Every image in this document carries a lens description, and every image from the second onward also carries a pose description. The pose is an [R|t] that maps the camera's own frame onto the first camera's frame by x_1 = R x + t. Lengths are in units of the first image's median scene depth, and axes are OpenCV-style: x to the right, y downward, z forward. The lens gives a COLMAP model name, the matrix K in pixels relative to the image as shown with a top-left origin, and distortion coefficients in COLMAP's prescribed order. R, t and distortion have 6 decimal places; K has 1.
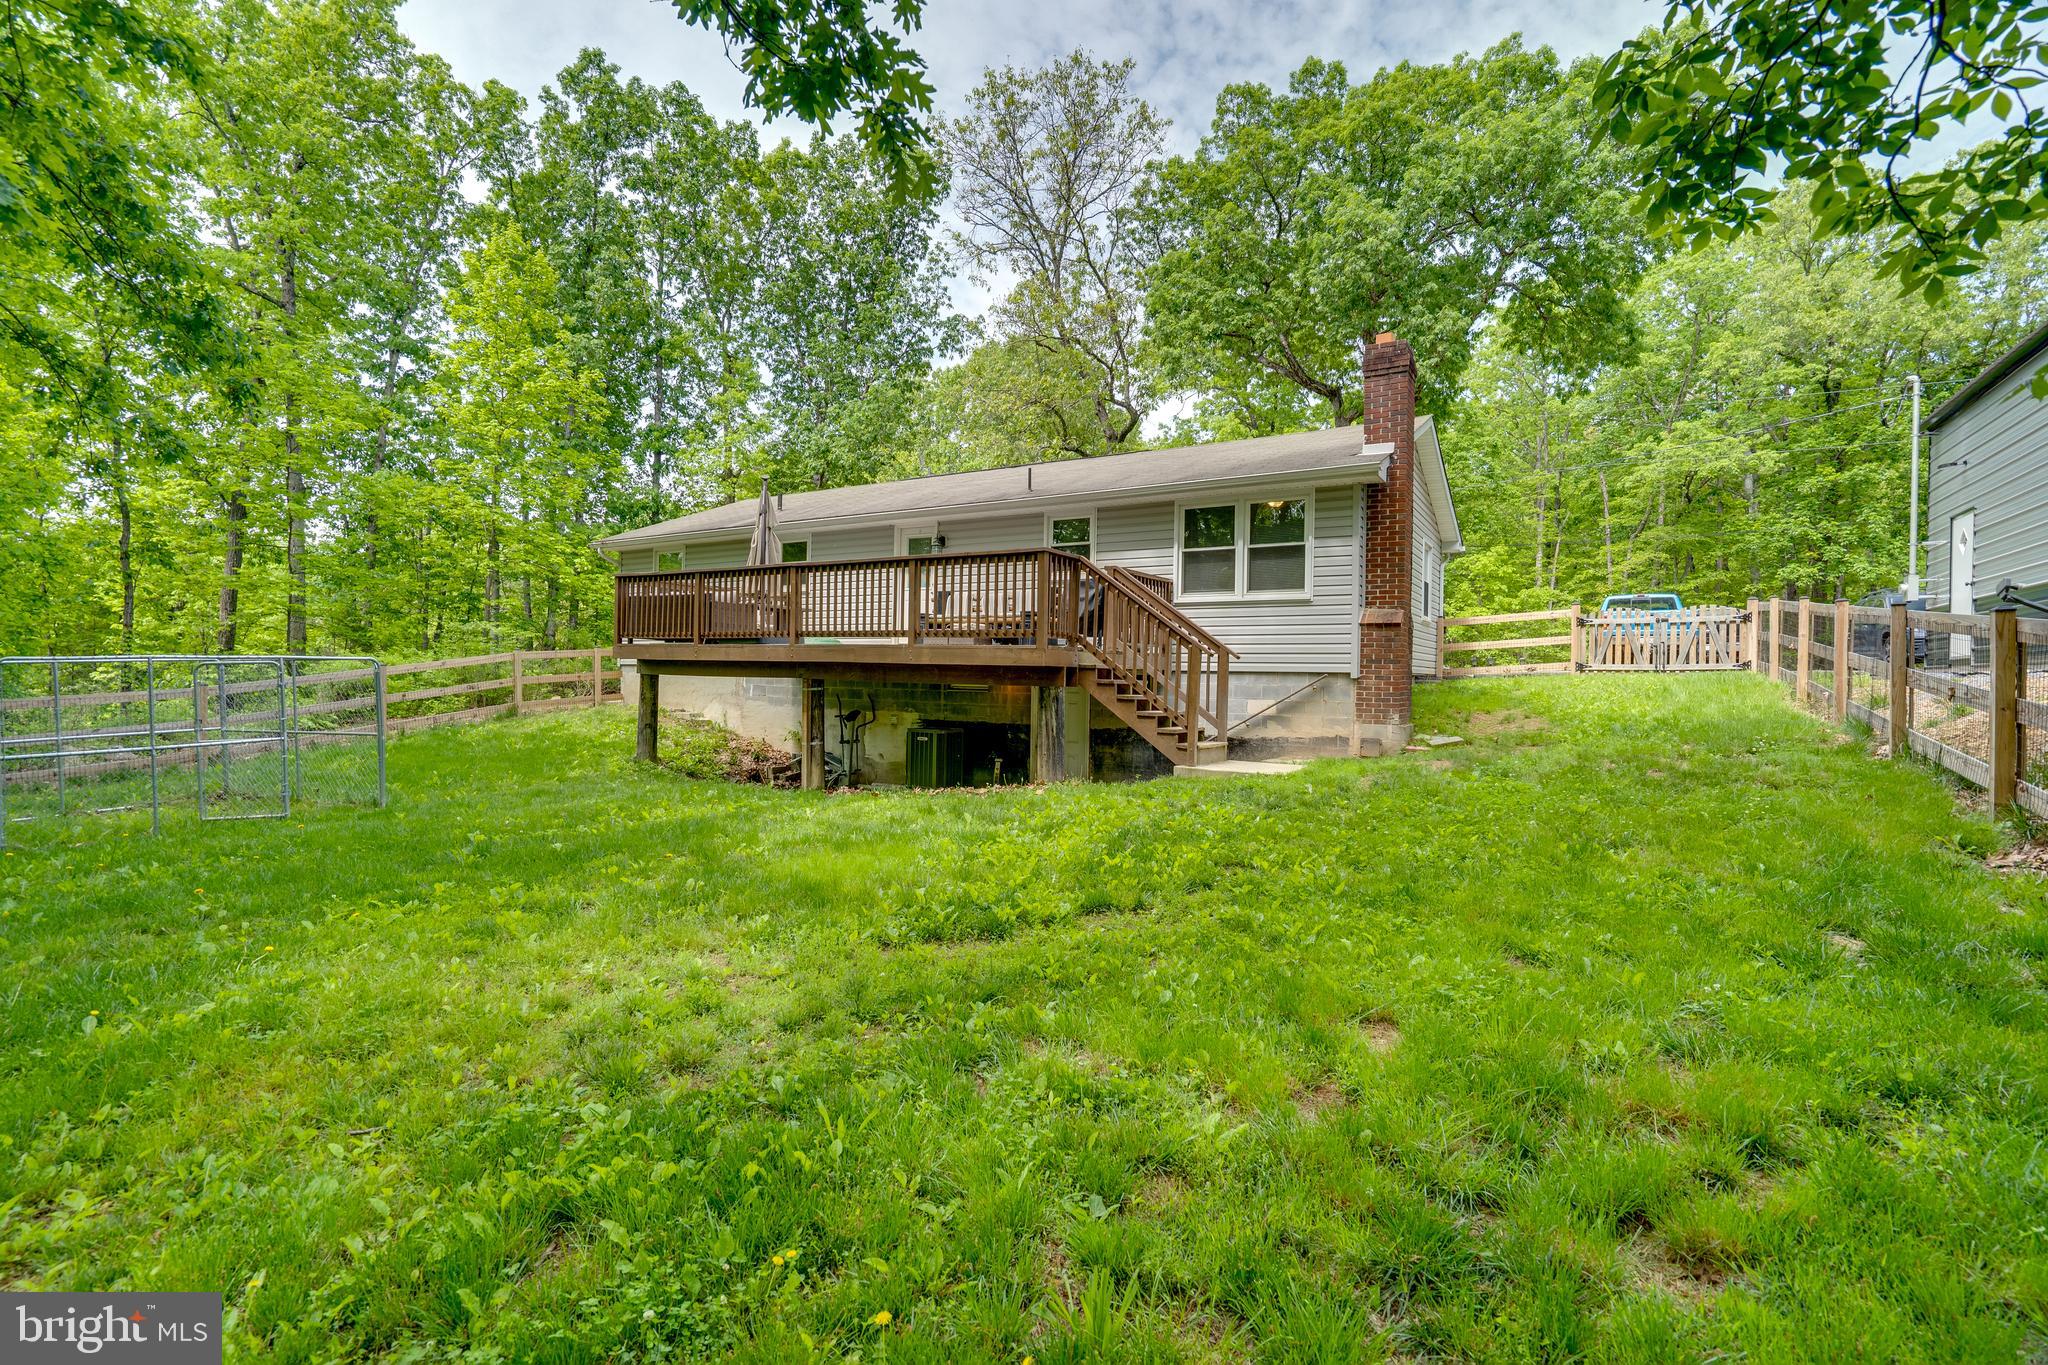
lens RADIAL K [[939.9, 0, 1017.6], [0, 939.9, 668.2], [0, 0, 1]] dist [-0.000170, 0.000455]
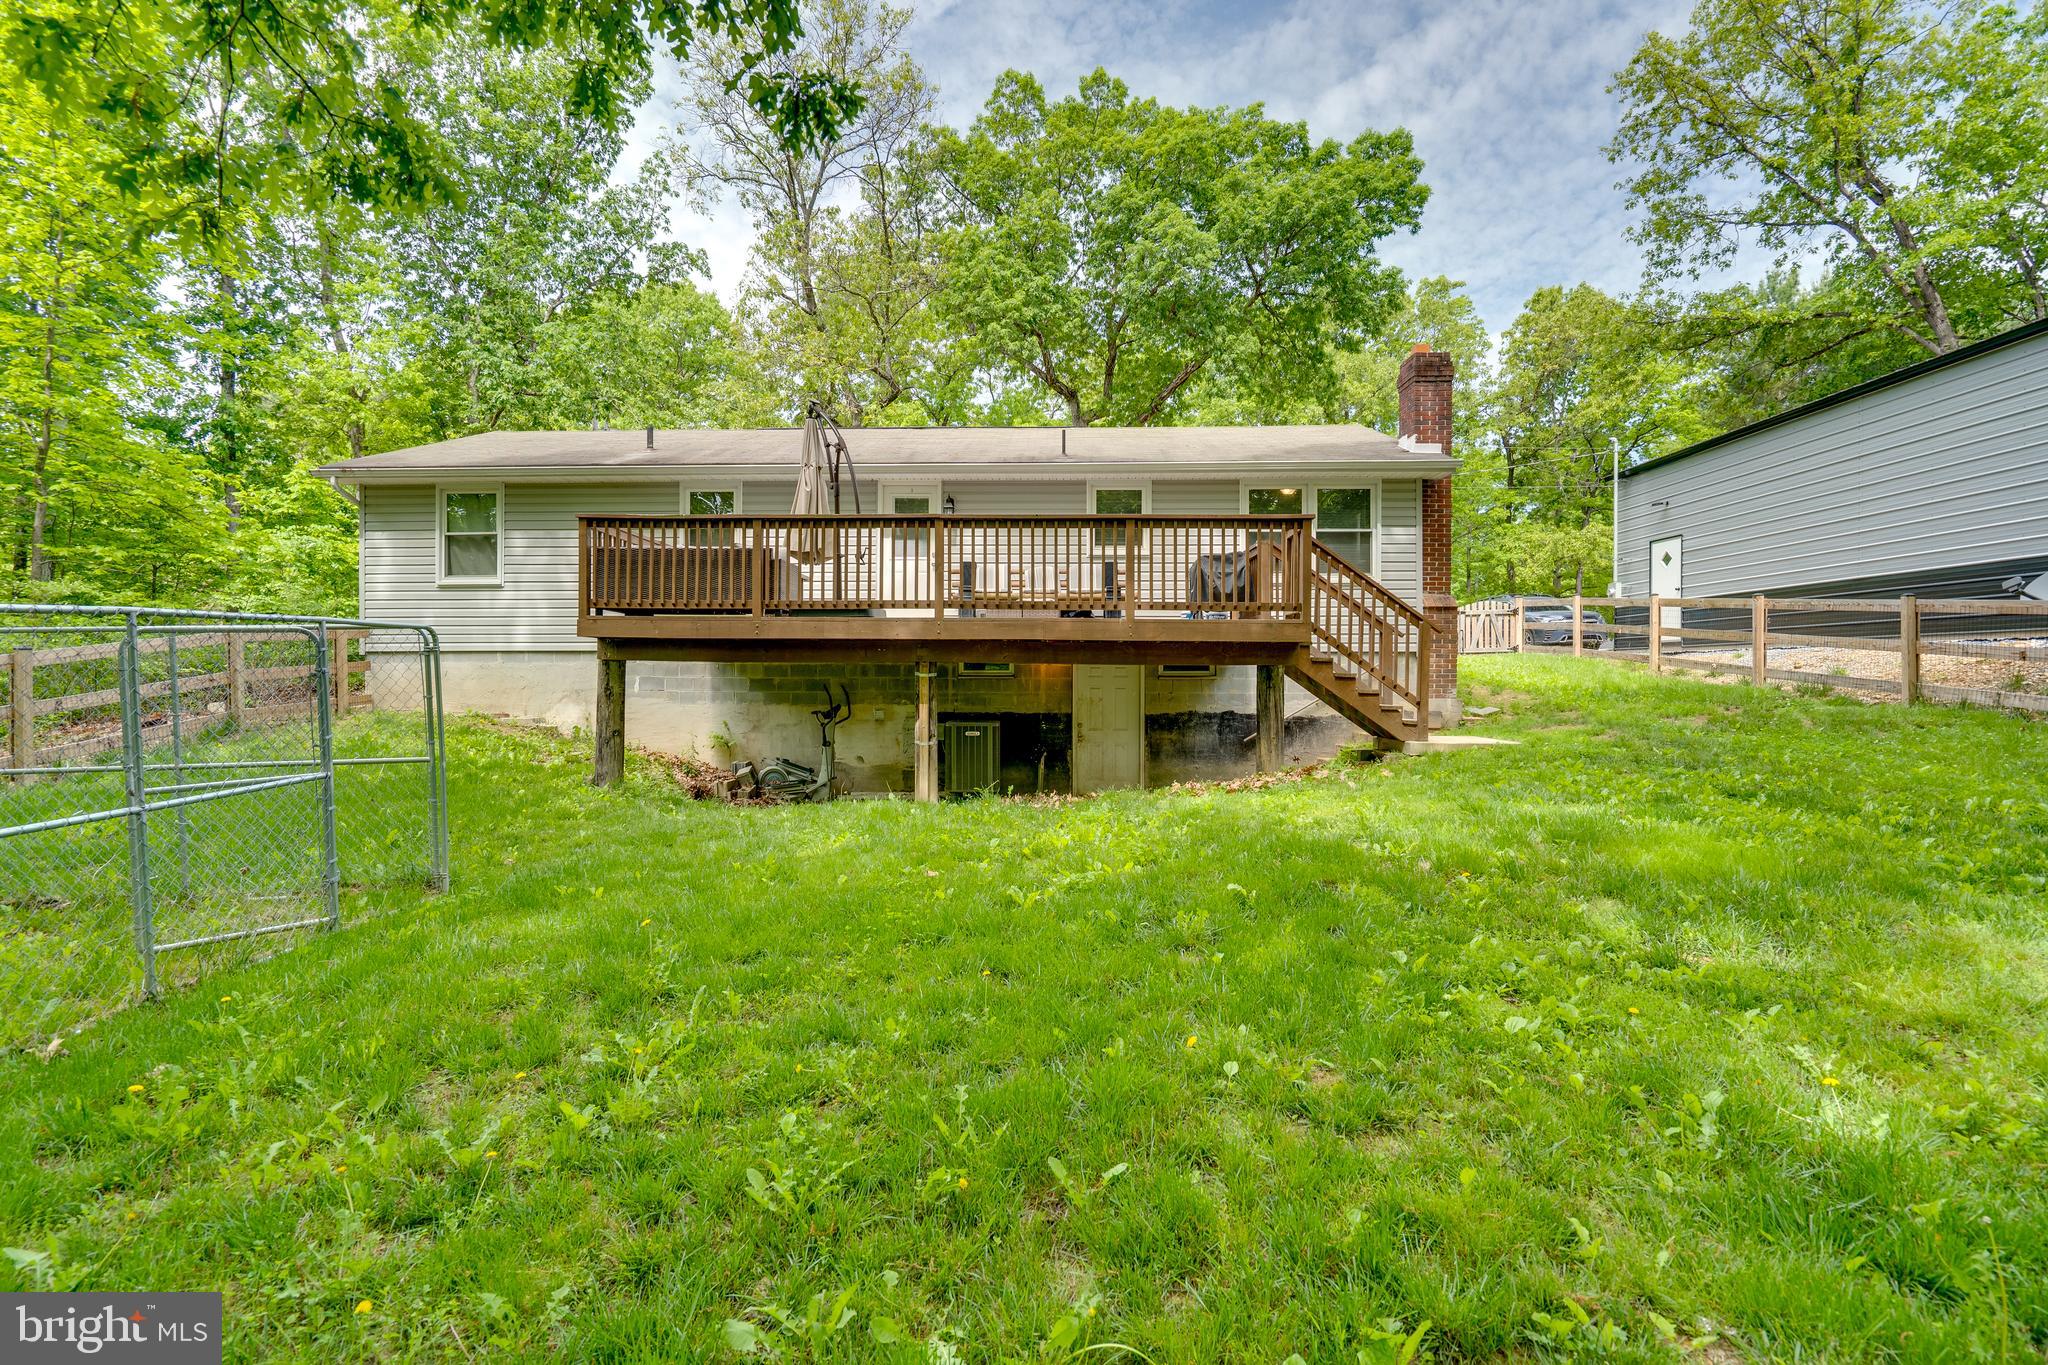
lens RADIAL K [[904.6, 0, 1025.0], [0, 904.6, 647.5], [0, 0, 1]] dist [0.061928, 0.000072]
pose [[0.872070, 0.002747, 0.489373, -0.455732], [0.002711, 0.999942, -0.010444, 0.005427], [-0.489374, 0.010434, 0.872012, 0.265247]]
